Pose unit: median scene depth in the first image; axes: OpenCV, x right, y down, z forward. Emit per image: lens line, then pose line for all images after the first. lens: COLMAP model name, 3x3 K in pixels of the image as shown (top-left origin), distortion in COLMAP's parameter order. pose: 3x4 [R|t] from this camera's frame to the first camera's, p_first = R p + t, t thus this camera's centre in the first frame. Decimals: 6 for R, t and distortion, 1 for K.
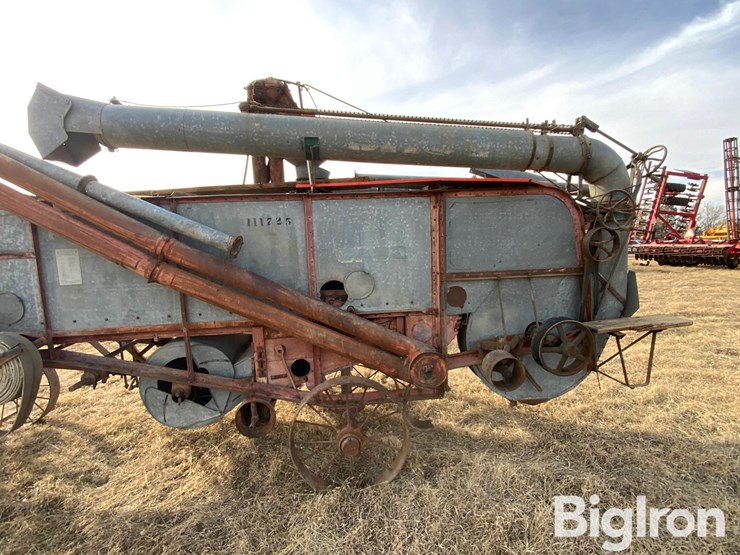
lens RADIAL K [[372.3, 0, 370.3], [0, 372.3, 279.7], [0, 0, 1]] dist [0.010766, -0.009547]
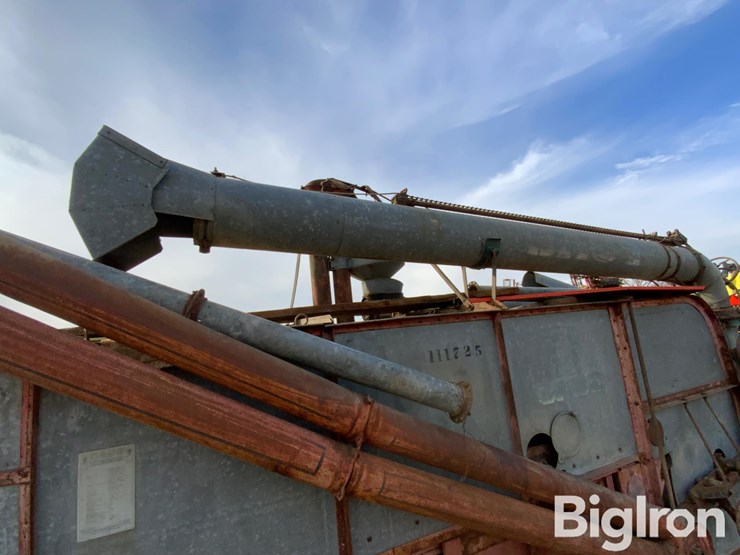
lens RADIAL K [[375.9, 0, 373.5], [0, 375.9, 277.8], [0, 0, 1]] dist [0.011494, -0.011722]
pose [[0.939317, -0.005947, 0.343000, -0.597063], [0.112193, 0.950192, -0.290770, -0.098471], [-0.324186, 0.311608, 0.893199, 0.378985]]
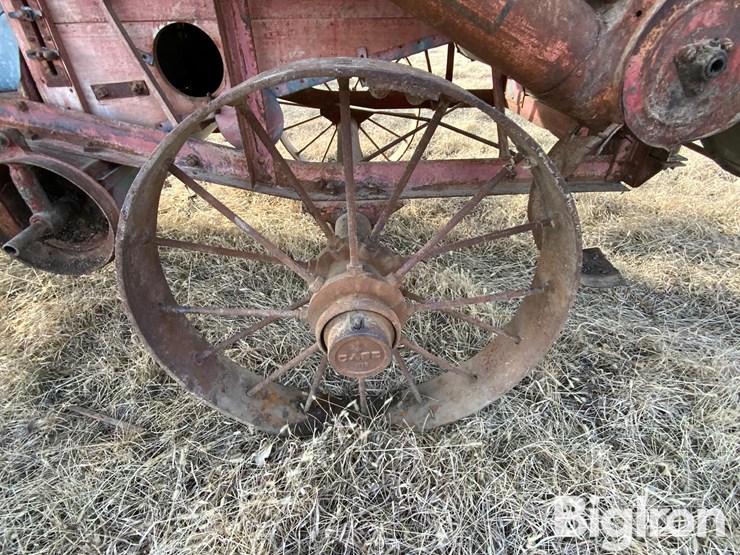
lens RADIAL K [[372.3, 0, 370.3], [0, 372.3, 279.7], [0, 0, 1]] dist [0.010766, -0.009547]
pose [[0.998850, 0.047600, 0.005803, -0.041582], [-0.044369, 0.871507, 0.488371, 0.237857], [0.018189, -0.488067, 0.872617, 0.671666]]
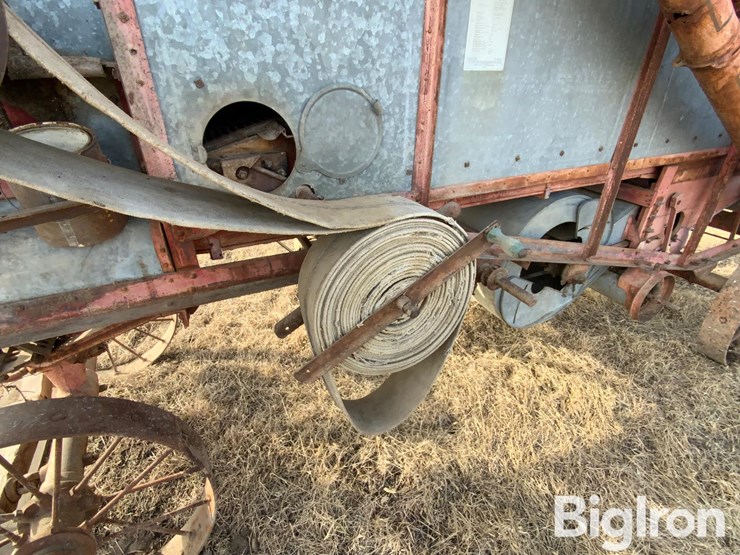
lens RADIAL K [[372.3, 0, 370.3], [0, 372.3, 279.7], [0, 0, 1]] dist [0.010766, -0.009547]
pose [[0.934654, -0.135934, 0.328549, -0.981502], [0.000078, 0.924113, 0.382120, 0.062245], [-0.355559, -0.357125, 0.863736, 0.551602]]
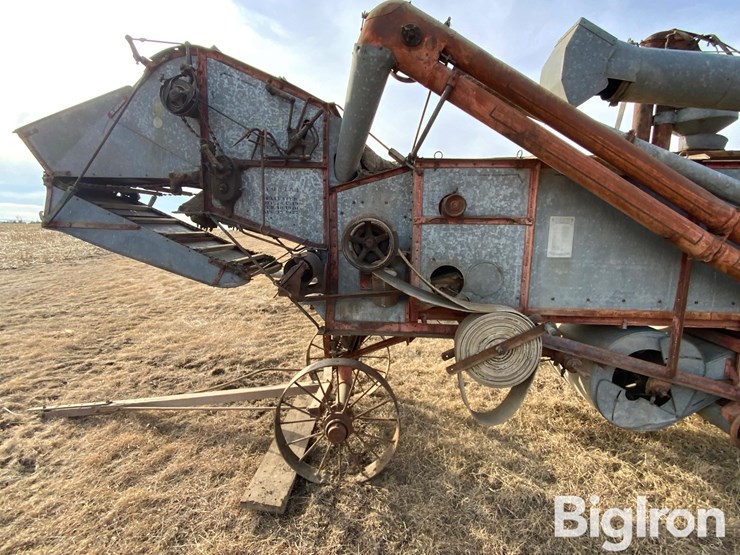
lens RADIAL K [[372.3, 0, 370.3], [0, 372.3, 279.7], [0, 0, 1]] dist [0.010766, -0.009547]
pose [[0.986815, 0.074636, -0.143619, -1.006025], [-0.069747, 0.996810, 0.038791, 0.056719], [0.146056, -0.028263, 0.988872, 0.055798]]
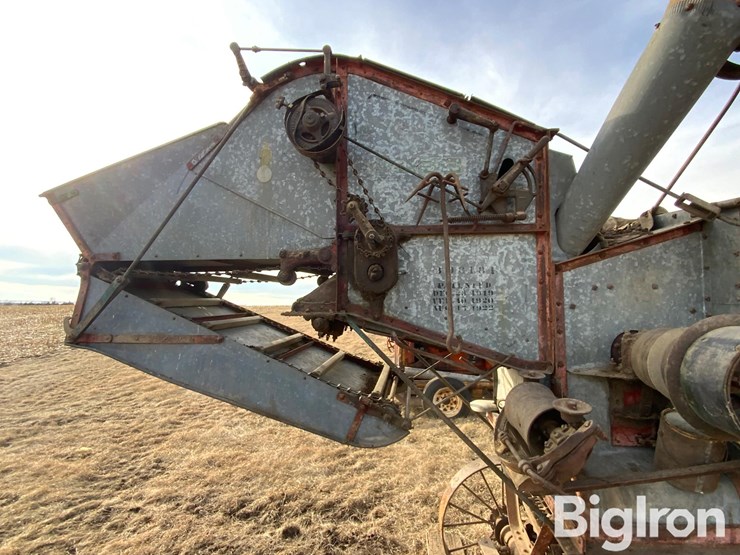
lens RADIAL K [[372.3, 0, 370.3], [0, 372.3, 279.7], [0, 0, 1]] dist [0.010766, -0.009547]
pose [[0.980099, 0.016340, -0.197833, -1.375749], [-0.046742, 0.987581, -0.149996, -0.009117], [0.192925, 0.156258, 0.968692, 0.370410]]
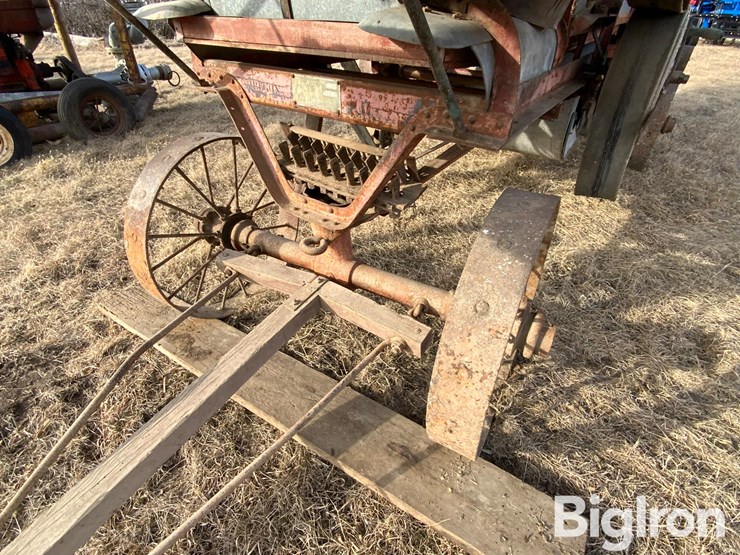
lens RADIAL K [[375.9, 0, 373.5], [0, 375.9, 277.8], [0, 0, 1]] dist [0.011494, -0.011722]
pose [[0.640857, -0.418066, 0.643835, -1.503163], [0.055018, 0.861554, 0.504676, 0.159896], [-0.765686, -0.288003, 0.575134, 0.749938]]
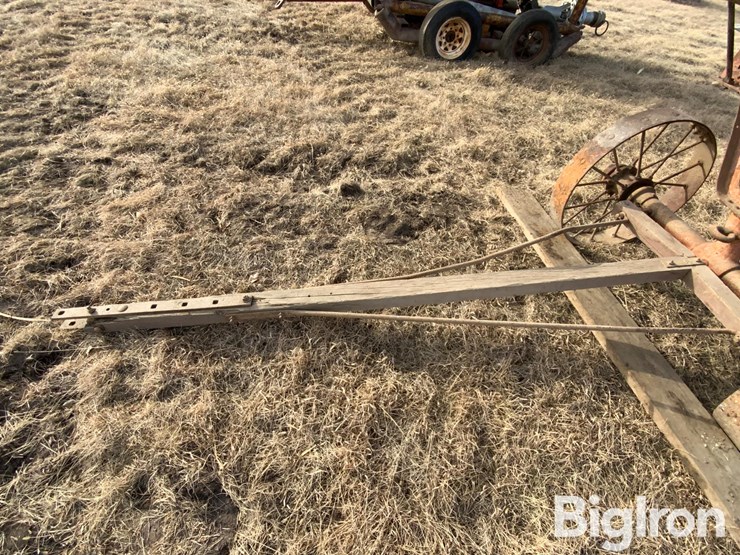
lens RADIAL K [[375.9, 0, 373.5], [0, 375.9, 277.8], [0, 0, 1]] dist [0.011494, -0.011722]
pose [[0.986250, 0.093908, 0.135988, -1.806424], [-0.159450, 0.757010, 0.633650, 0.128863], [-0.043439, -0.646620, 0.761574, 0.635690]]
